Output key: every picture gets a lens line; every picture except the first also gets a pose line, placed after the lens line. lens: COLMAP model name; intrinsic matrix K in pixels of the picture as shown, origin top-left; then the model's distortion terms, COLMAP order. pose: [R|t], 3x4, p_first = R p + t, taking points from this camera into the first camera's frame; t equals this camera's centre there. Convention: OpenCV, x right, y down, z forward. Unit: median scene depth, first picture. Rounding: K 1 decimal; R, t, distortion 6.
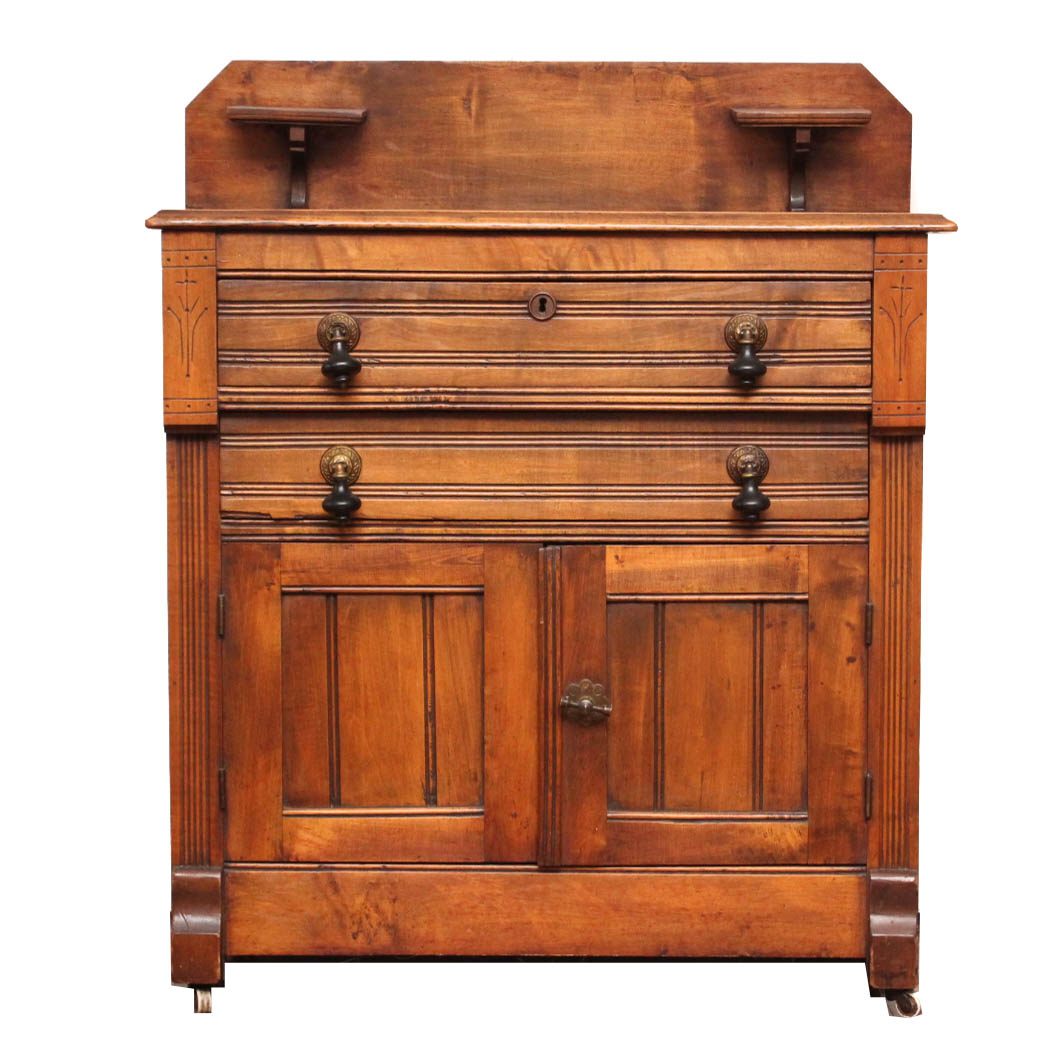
lens RADIAL K [[3475.7, 0, 531.0], [0, 3475.7, 531.0], [0, 0, 1]] dist [-0.027147, -1.223798]
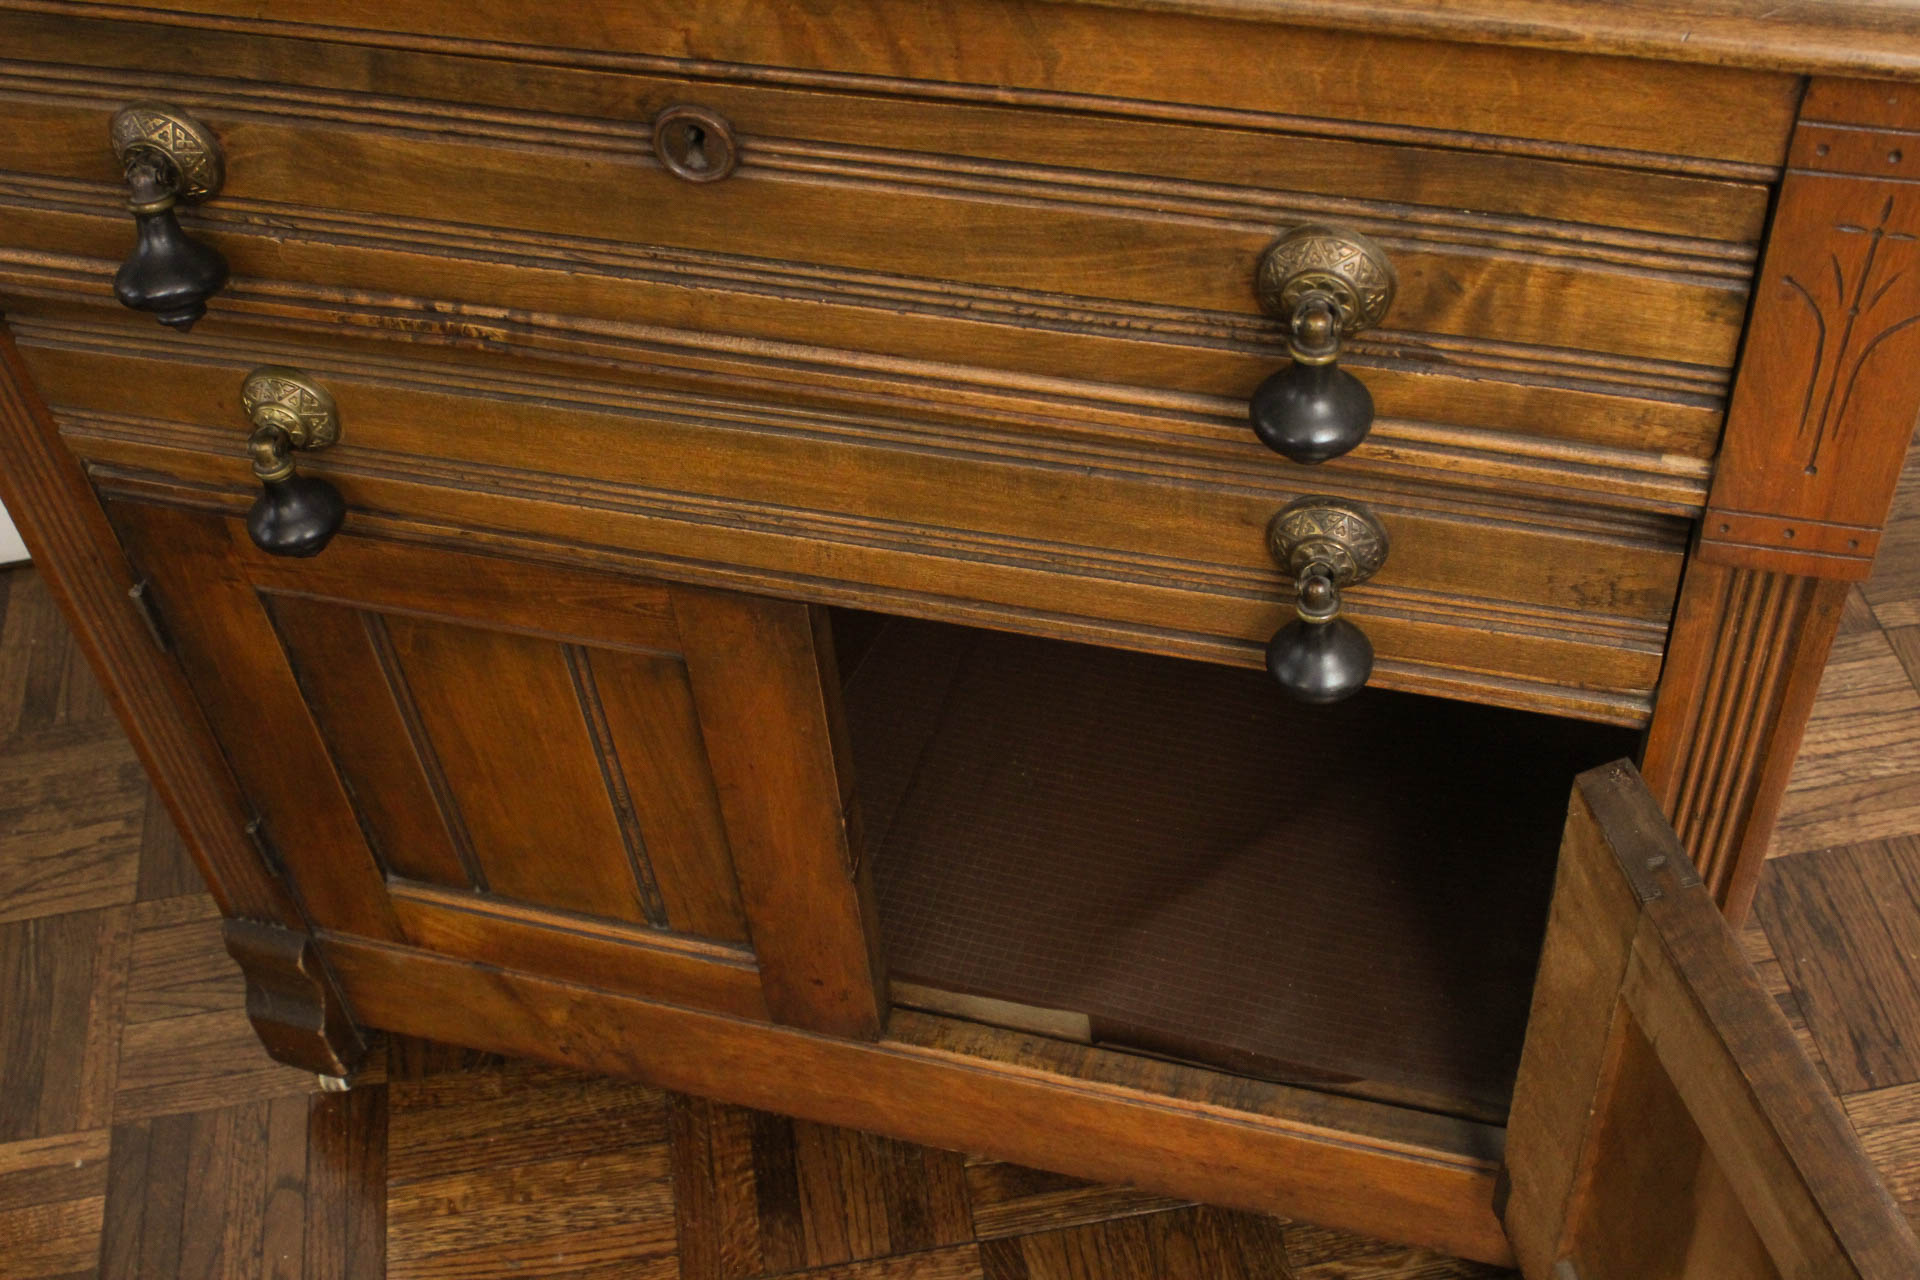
lens RADIAL K [[2344.9, 0, 960.0], [0, 2344.9, 640.0], [0, 0, 1]] dist [-0.091753, 0.059530]
pose [[0.963766, 0.145006, -0.223896, 0.081483], [0.050669, 0.724550, 0.687357, -0.177996], [0.261895, -0.673796, 0.690949, 0.825046]]
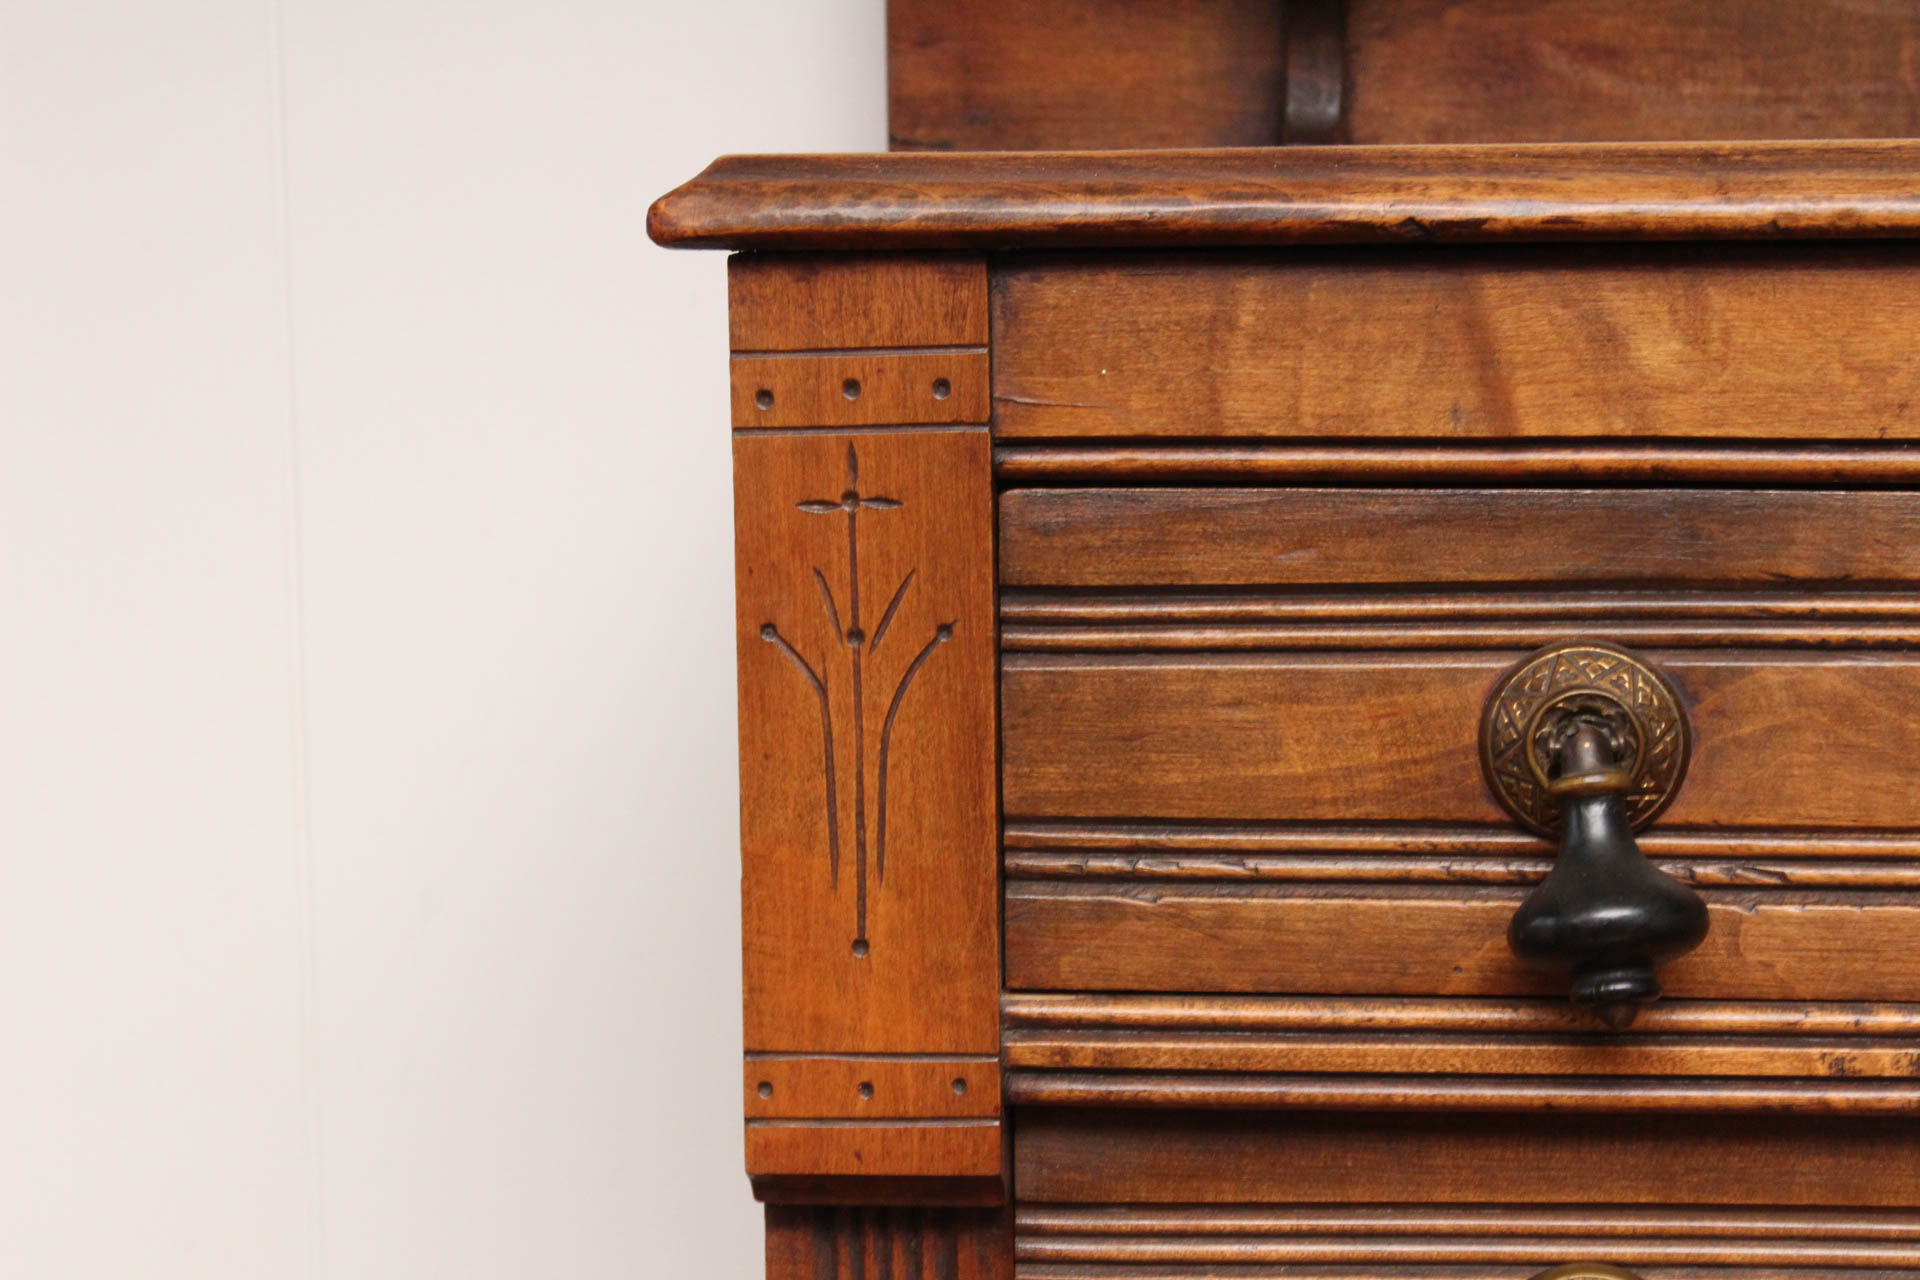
lens RADIAL K [[4547.7, 0, 960.0], [0, 4547.7, 640.0], [0, 0, 1]] dist [0.101950, 0.526895]
pose [[0.994408, -0.002232, -0.105588, -0.063539], [0.003995, 0.999856, 0.016487, -0.067586], [0.105536, -0.016817, 0.994273, 0.725869]]
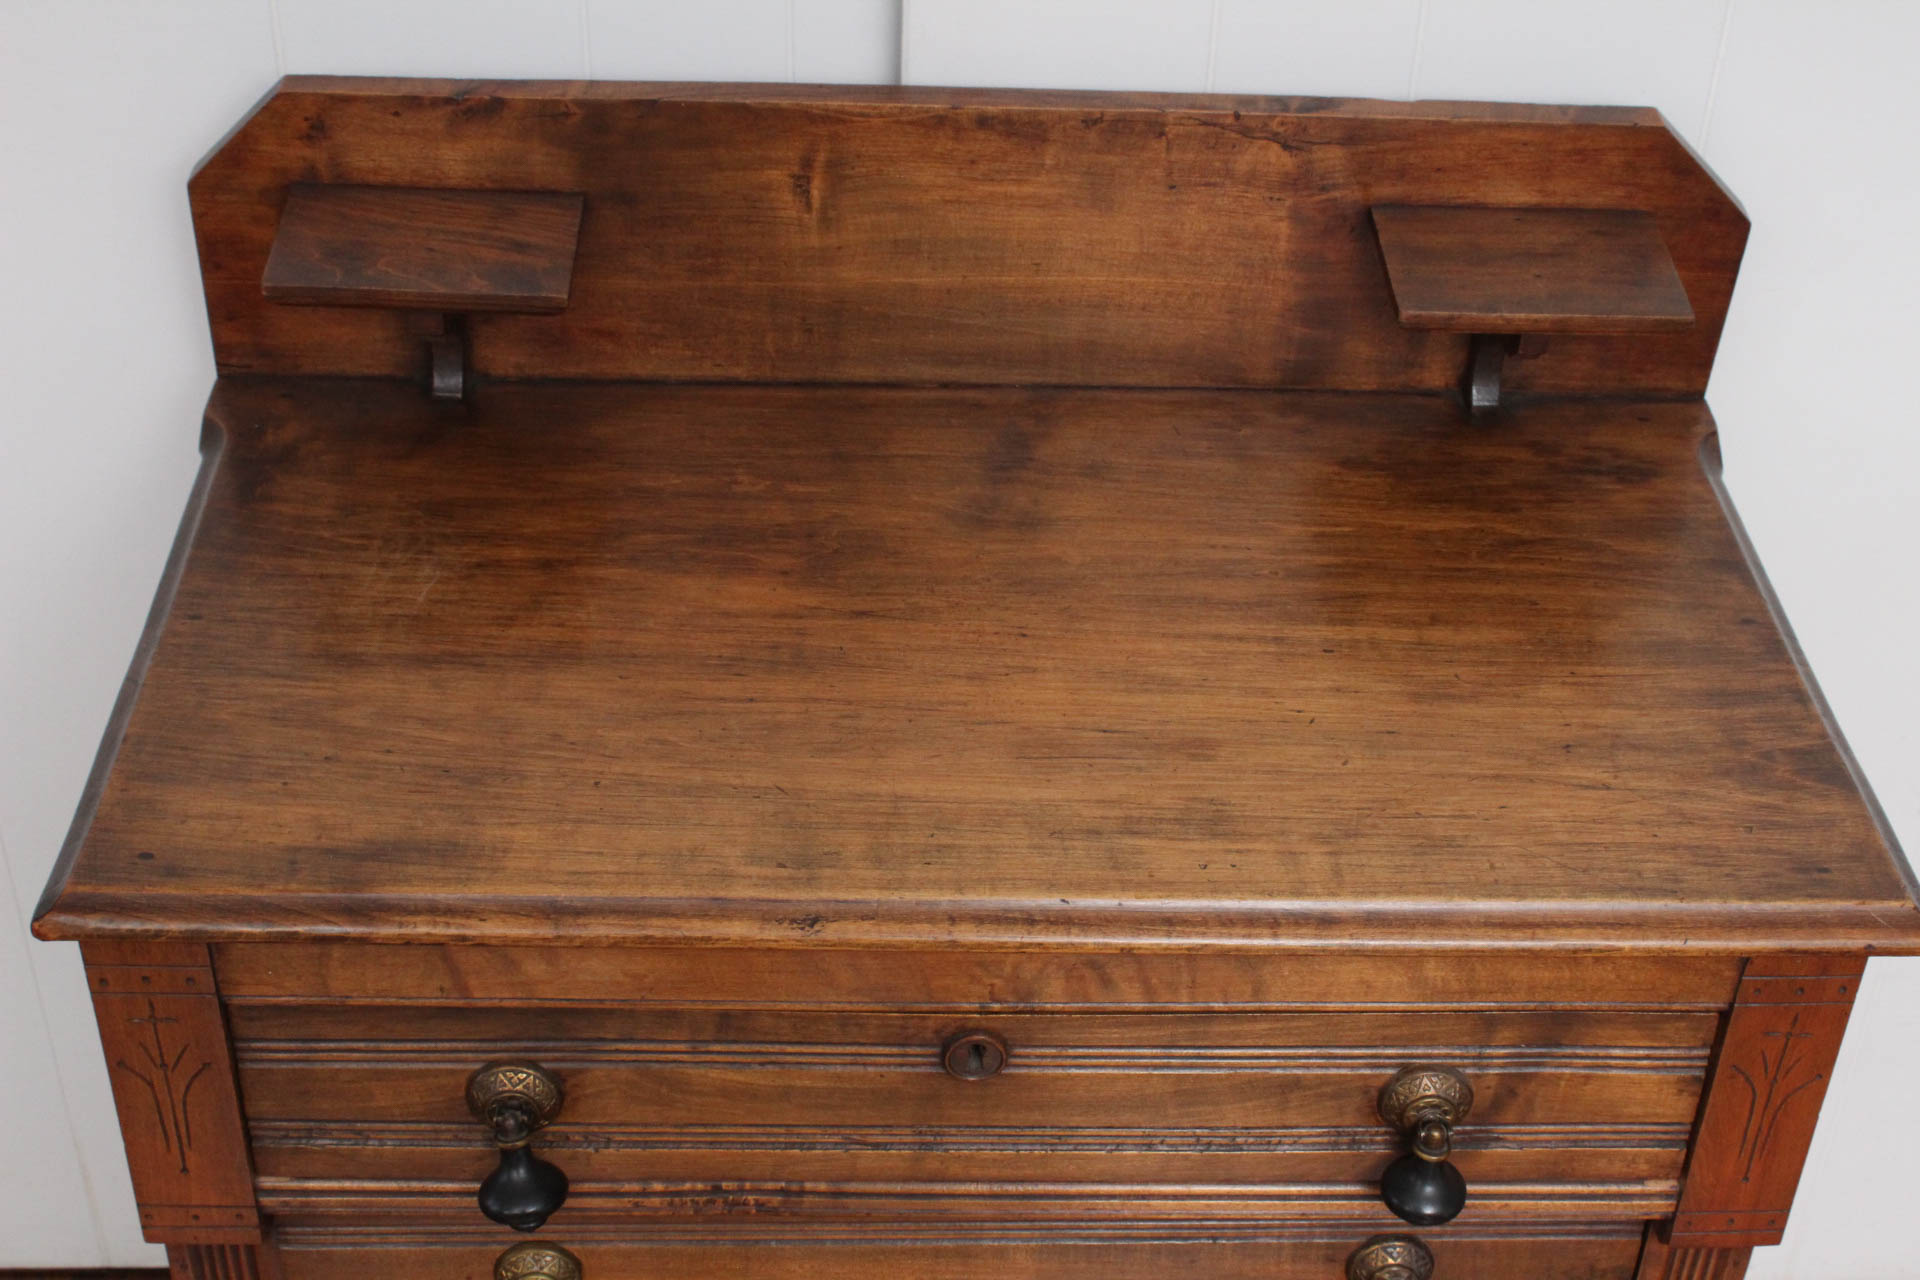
lens RADIAL K [[2740.3, 0, 960.0], [0, 2740.3, 640.0], [0, 0, 1]] dist [-0.051166, -0.052202]
pose [[0.999084, 0.007300, 0.042153, -0.013679], [-0.028274, 0.852144, 0.522543, -0.290061], [-0.032106, -0.523256, 0.851570, 0.730910]]
